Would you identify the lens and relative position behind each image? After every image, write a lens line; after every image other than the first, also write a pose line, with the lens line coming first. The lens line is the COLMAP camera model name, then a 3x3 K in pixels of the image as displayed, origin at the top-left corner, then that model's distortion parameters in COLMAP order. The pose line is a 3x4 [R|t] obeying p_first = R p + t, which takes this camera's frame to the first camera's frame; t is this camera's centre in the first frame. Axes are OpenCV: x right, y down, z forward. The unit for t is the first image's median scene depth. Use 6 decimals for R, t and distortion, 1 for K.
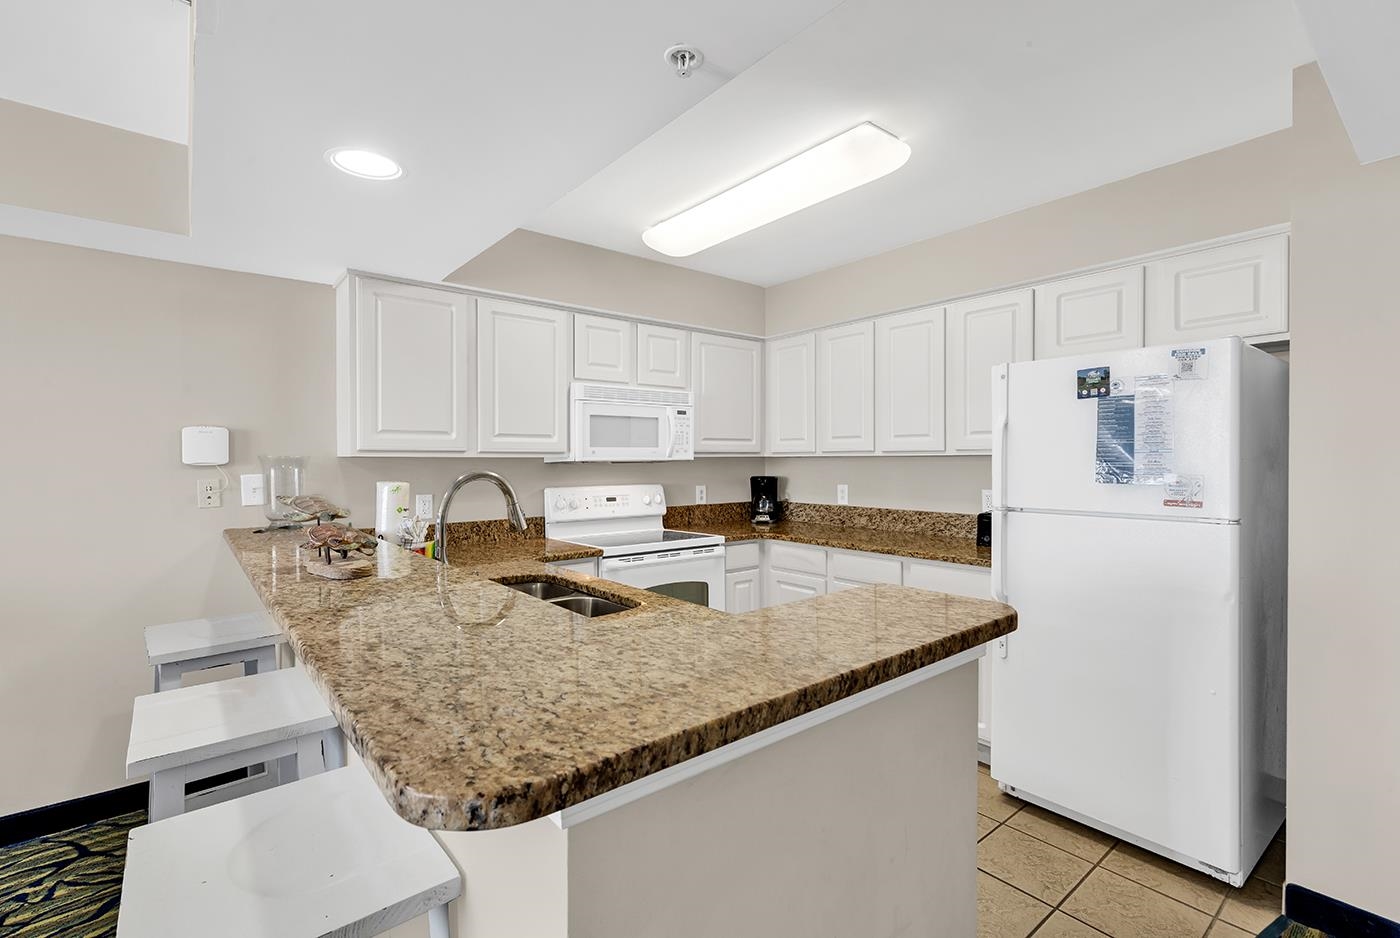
lens RADIAL K [[636.3, 0, 689.6], [0, 636.3, 467.0], [0, 0, 1]] dist [0.010848, 0.000001]
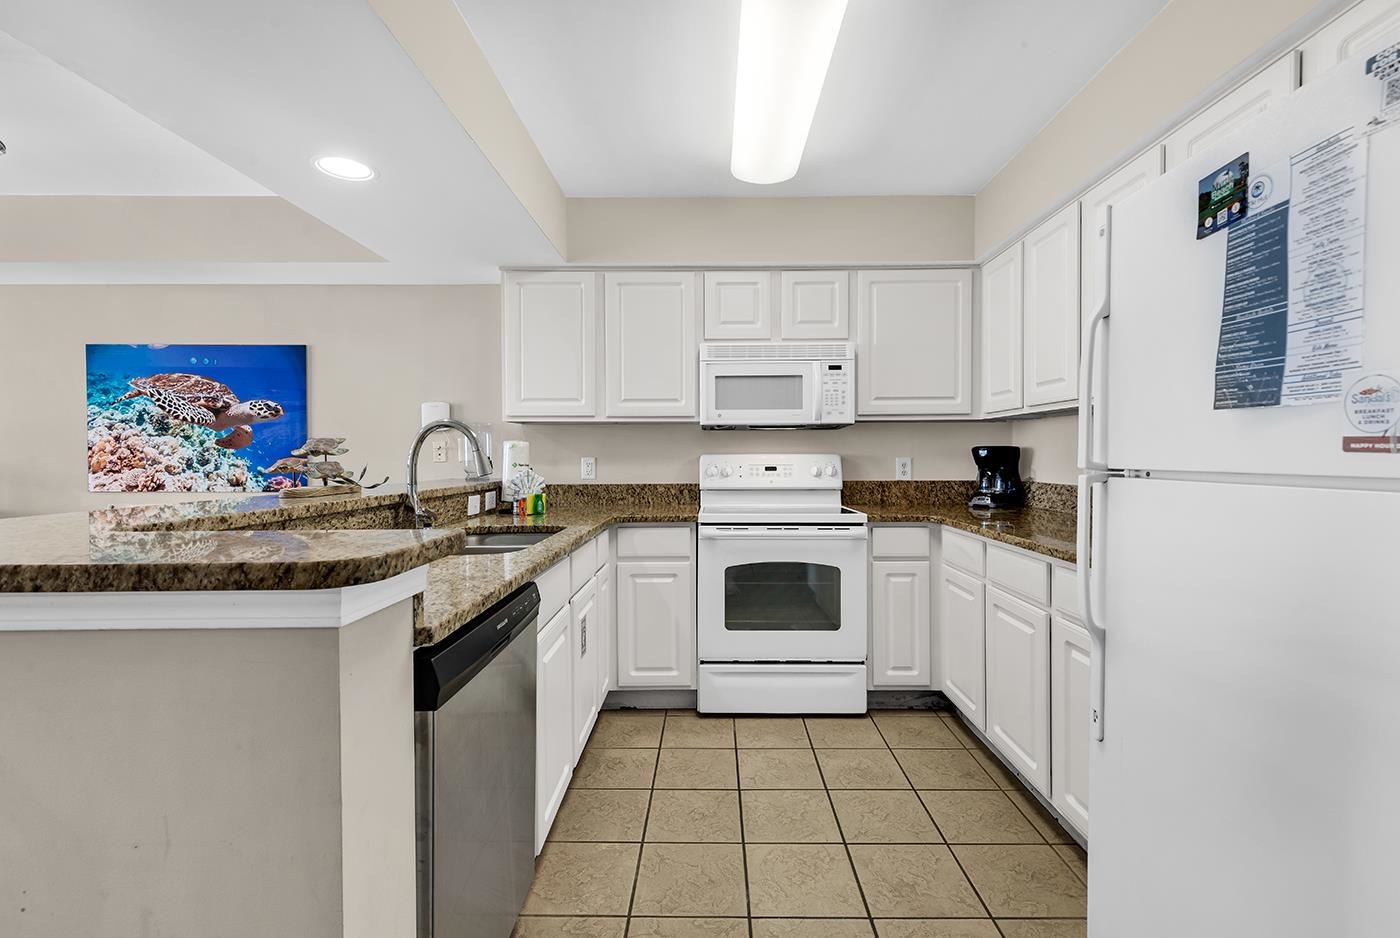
lens RADIAL K [[625.0, 0, 703.1], [0, 625.0, 462.6], [0, 0, 1]] dist [0.010055, -0.000239]
pose [[0.769755, 0.009388, -0.638271, 0.405931], [-0.007860, 0.999955, 0.005228, 0.040685], [0.638291, 0.000993, 0.769794, 0.255313]]
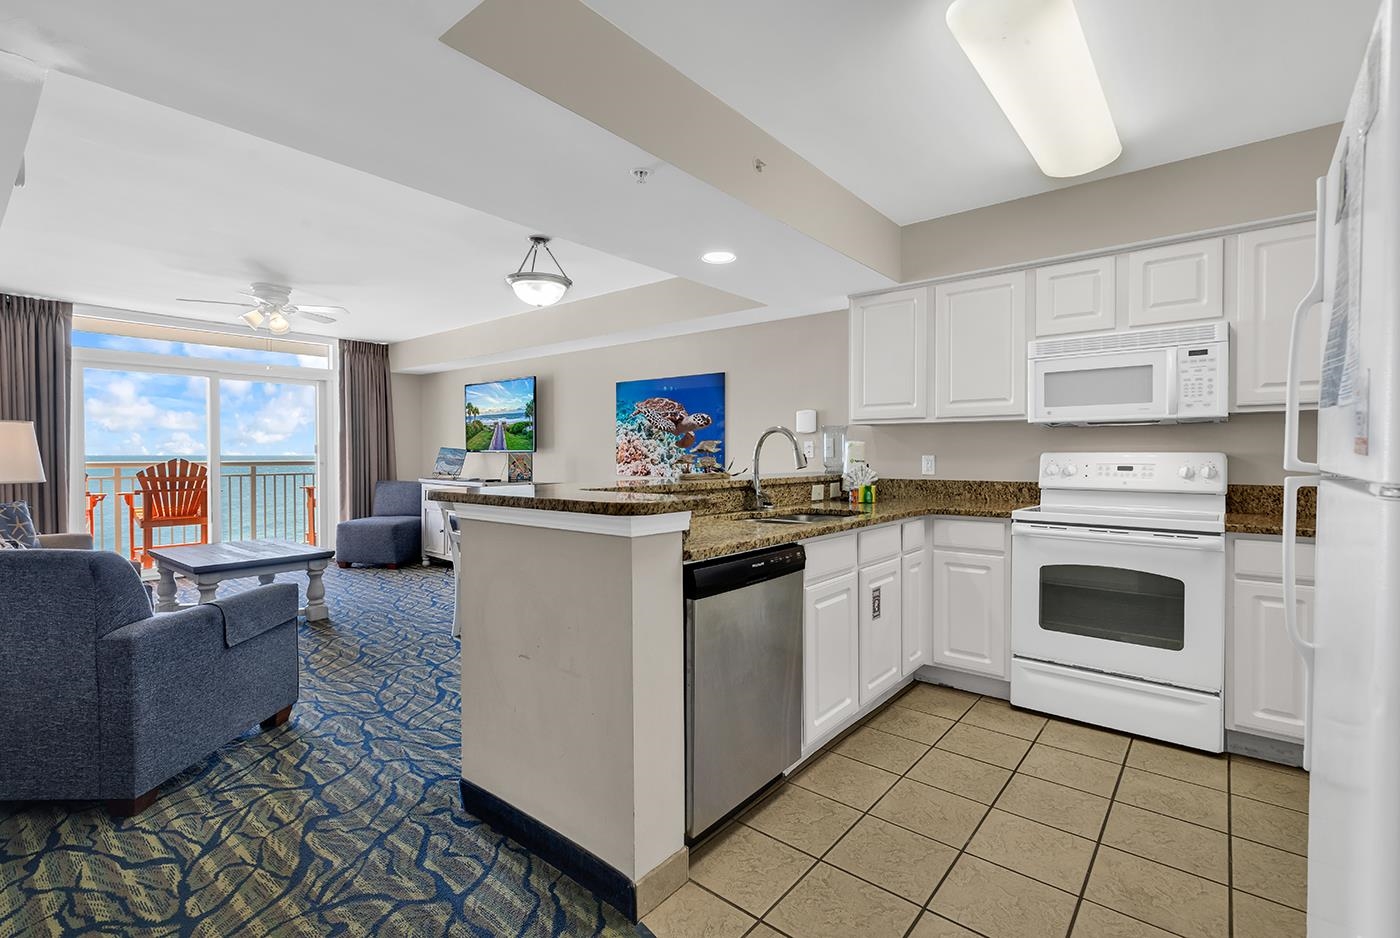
lens RADIAL K [[625.0, 0, 703.1], [0, 625.0, 462.6], [0, 0, 1]] dist [0.010055, -0.000239]
pose [[0.197640, 0.018679, -0.980097, 0.620459], [-0.013051, 0.999780, 0.016422, 0.039492], [0.980188, 0.009546, 0.197840, 0.307748]]
